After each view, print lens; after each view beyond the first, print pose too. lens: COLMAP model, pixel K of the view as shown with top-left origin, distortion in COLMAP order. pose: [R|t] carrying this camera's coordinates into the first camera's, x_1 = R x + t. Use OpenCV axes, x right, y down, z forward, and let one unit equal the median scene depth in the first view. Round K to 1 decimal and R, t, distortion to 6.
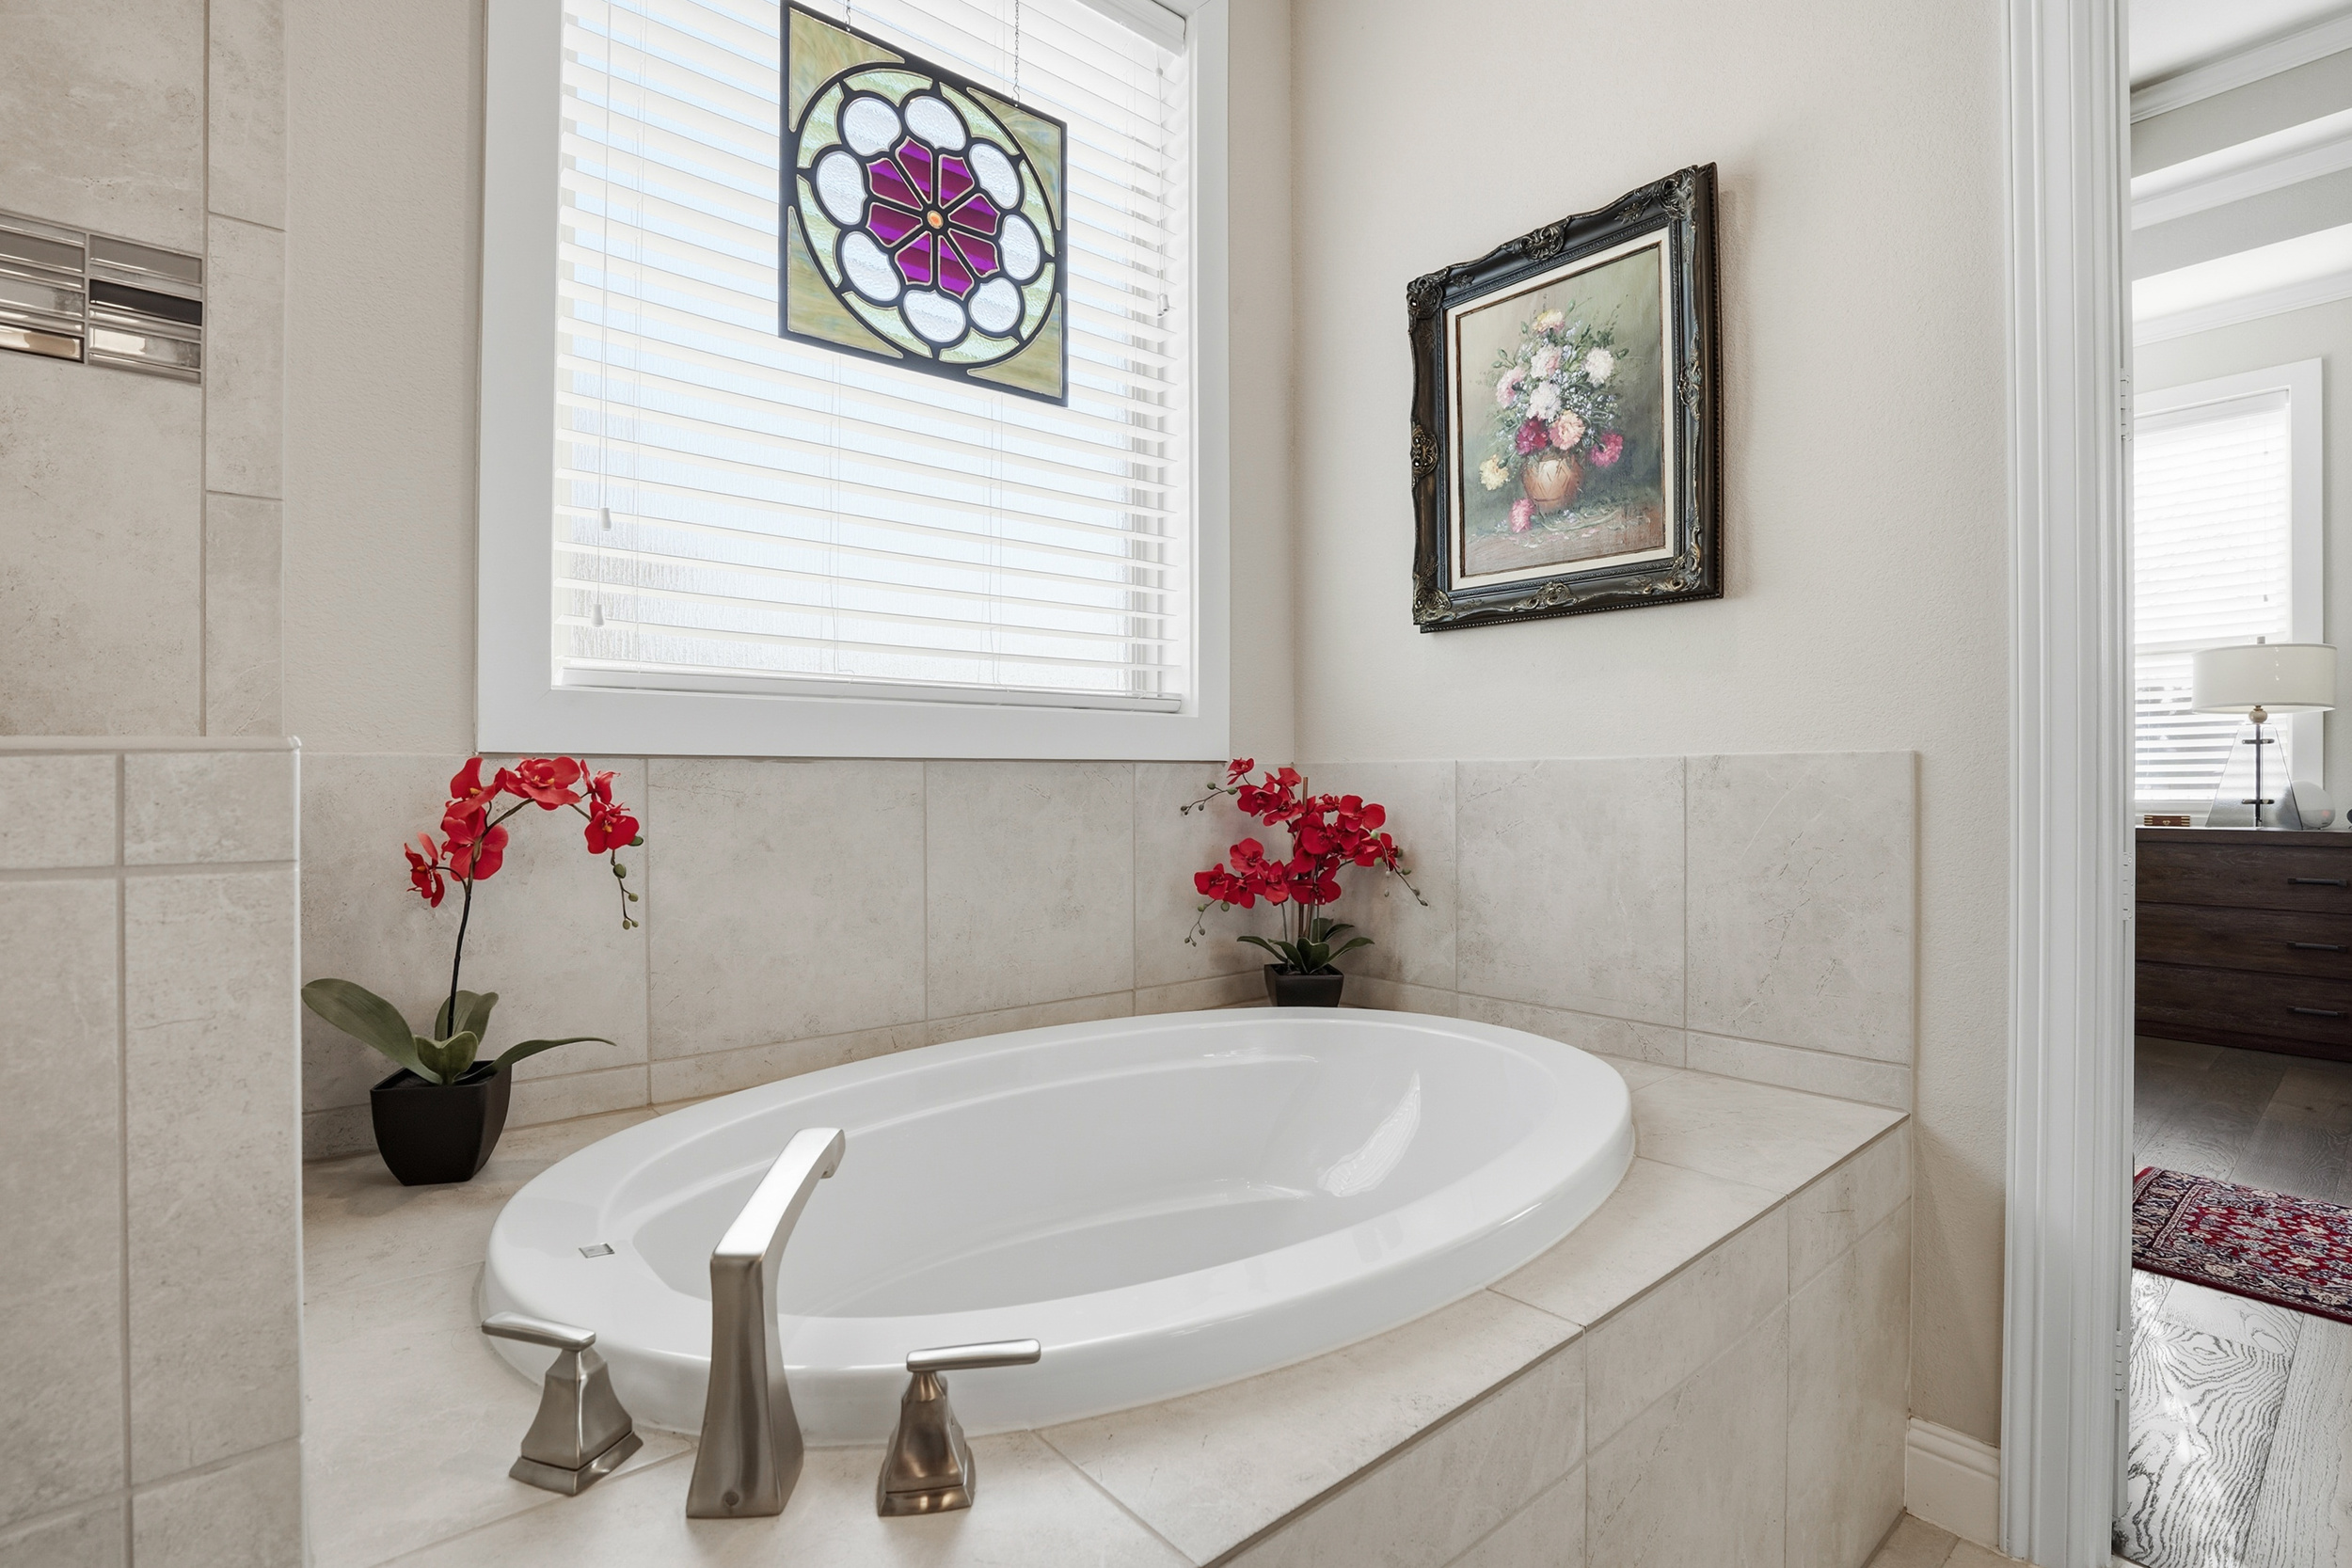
lens RADIAL K [[1099.2, 0, 1159.4], [0, 1099.2, 788.3], [0, 0, 1]] dist [-0.049996, 0.016123]
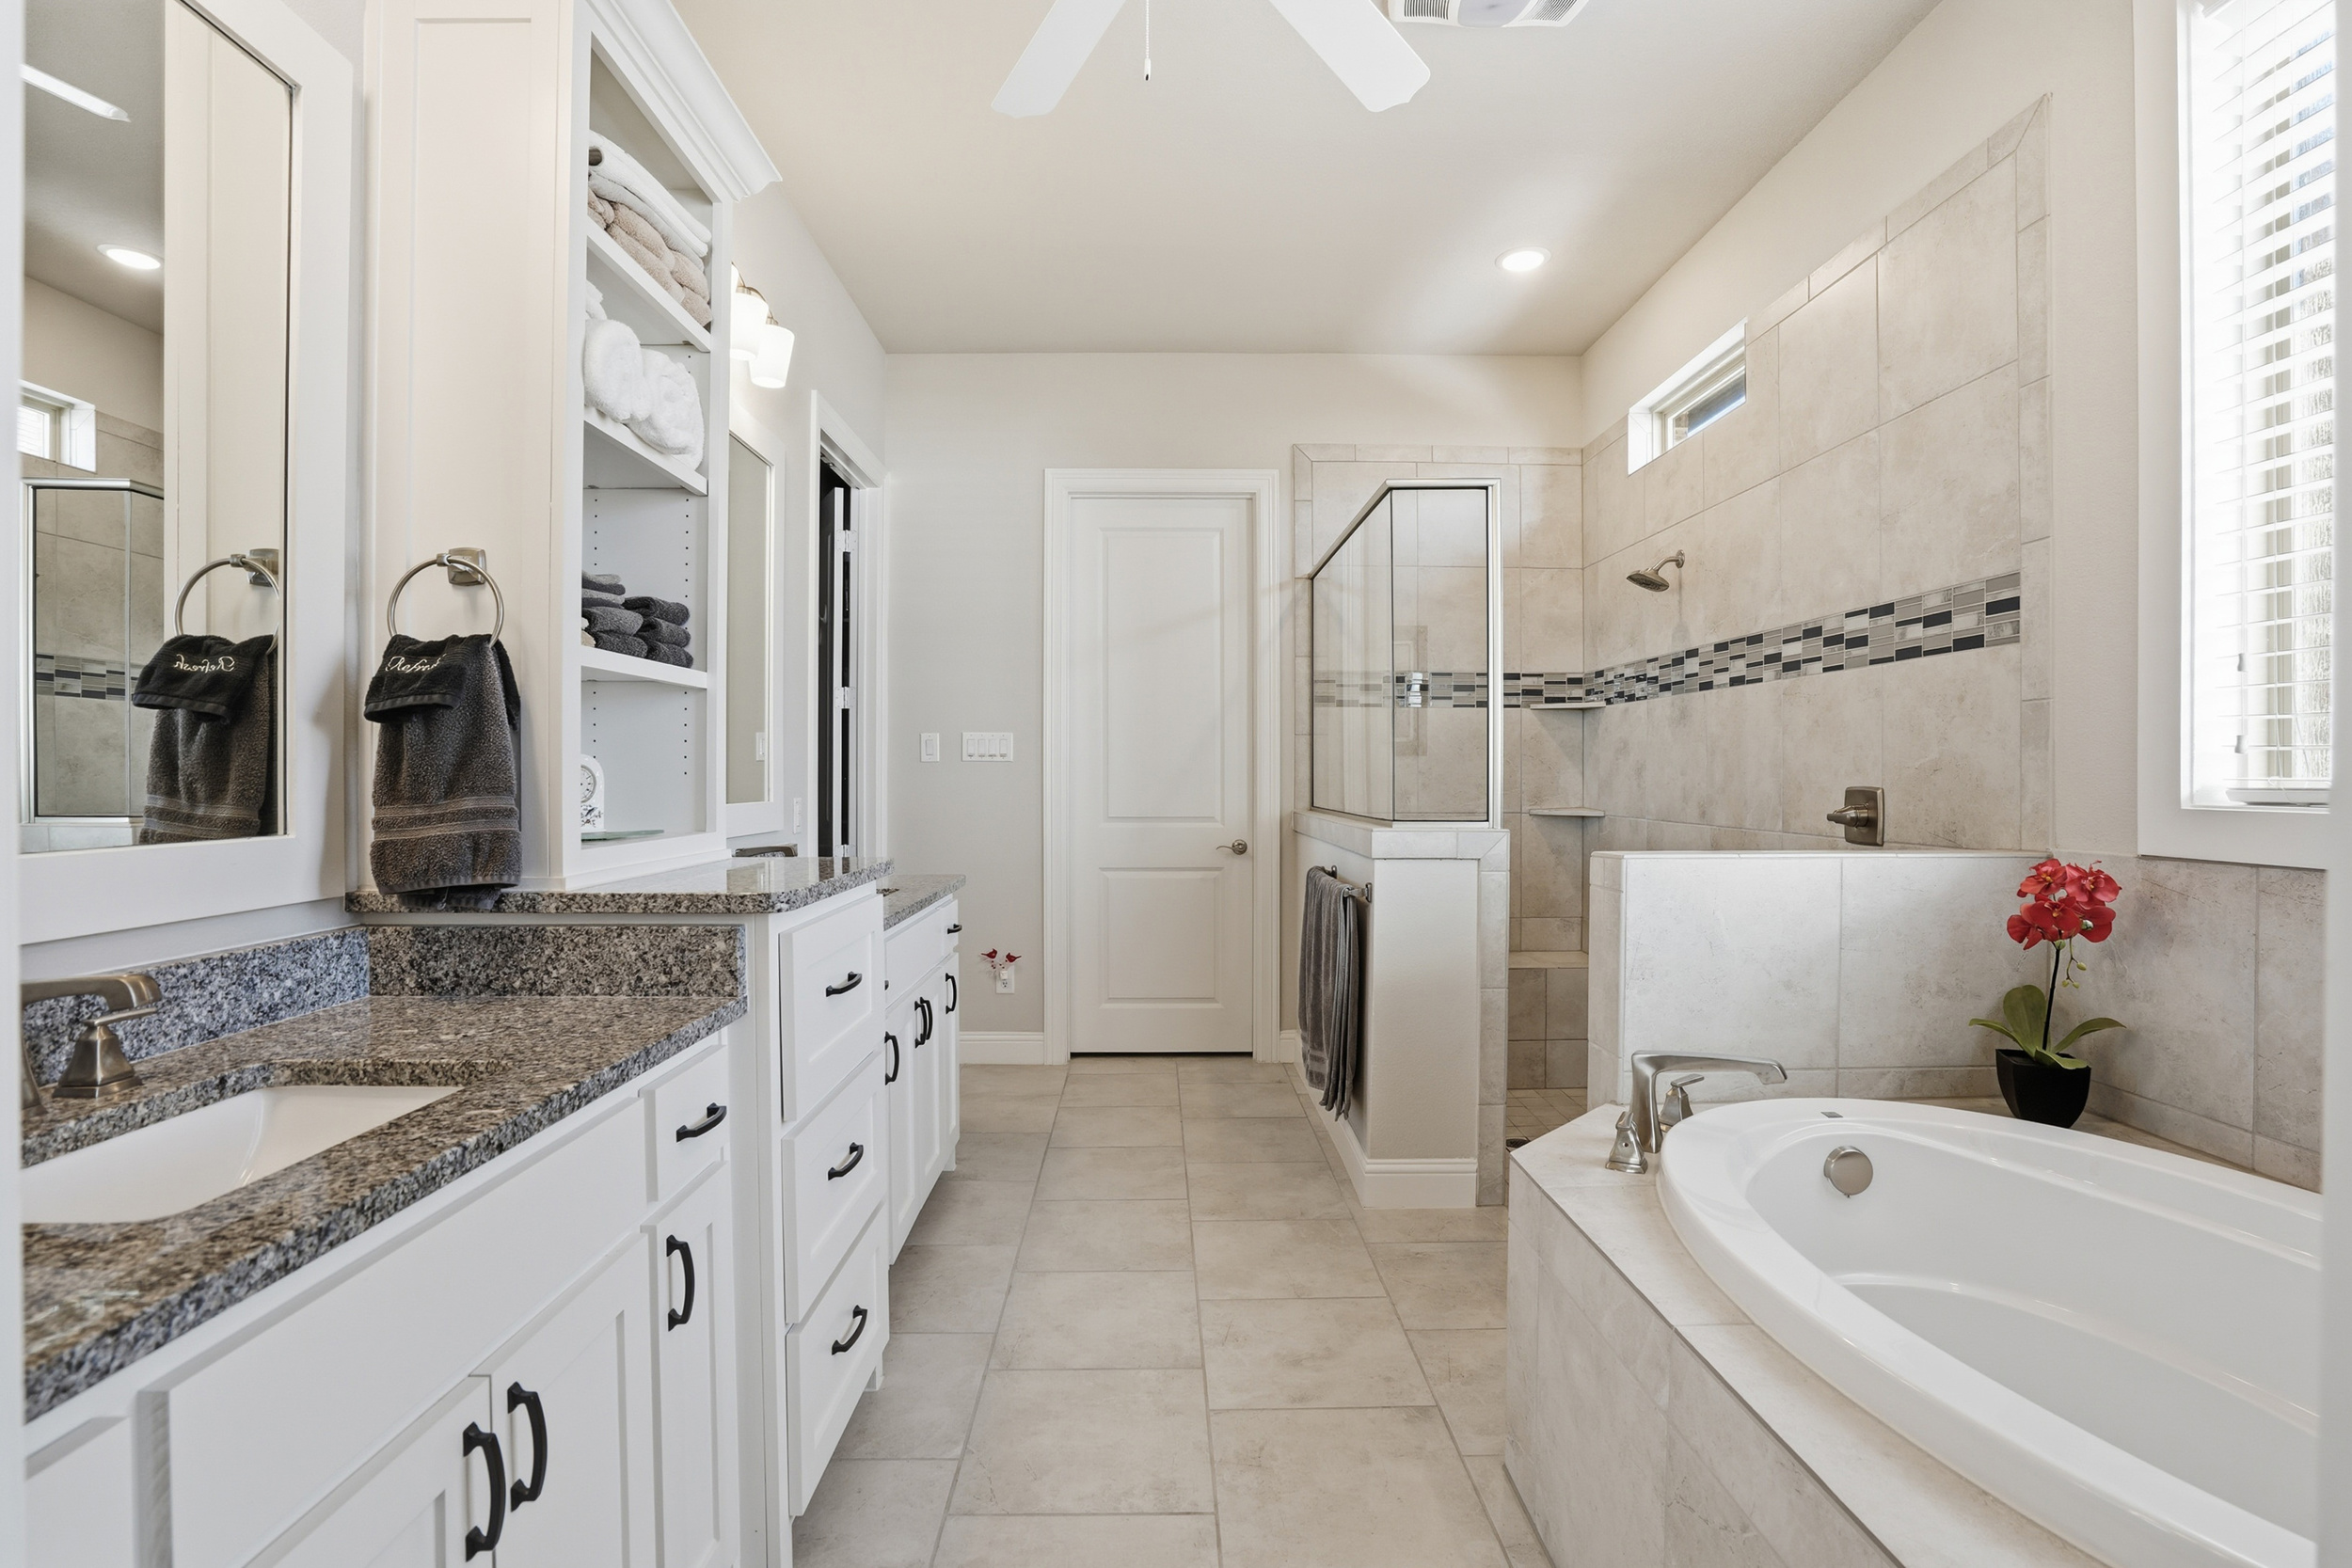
lens RADIAL K [[1099.2, 0, 1157.4], [0, 1099.2, 771.6], [0, 0, 1]] dist [-0.049996, 0.016123]
pose [[-0.642258, 0.001904, -0.766486, 3.167067], [-0.003362, 0.999980, 0.005300, -0.364835], [0.766481, 0.005981, -0.642239, 2.315948]]
